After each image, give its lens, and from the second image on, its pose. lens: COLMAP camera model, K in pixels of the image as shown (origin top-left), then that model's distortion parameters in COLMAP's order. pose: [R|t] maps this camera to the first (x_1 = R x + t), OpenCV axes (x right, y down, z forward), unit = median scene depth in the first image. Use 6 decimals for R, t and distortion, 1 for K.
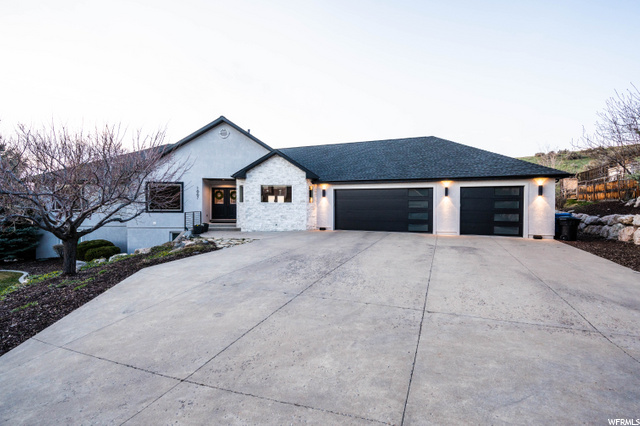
lens RADIAL K [[295.3, 0, 320.4], [0, 295.3, 226.1], [0, 0, 1]] dist [0.000139, -0.000002]
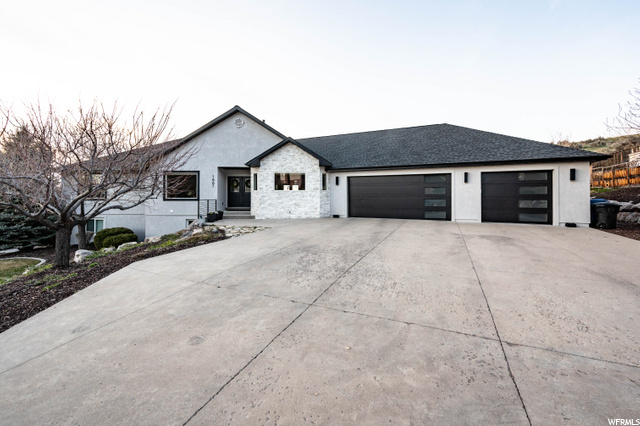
lens RADIAL K [[257.9, 0, 320.0], [0, 257.9, 213.0], [0, 0, 1]] dist [0.000037, 0.000004]
pose [[0.998994, -0.002523, -0.044779, -0.009470], [0.002379, 0.999992, -0.003281, 0.000680], [0.044787, 0.003171, 0.998992, 0.159065]]
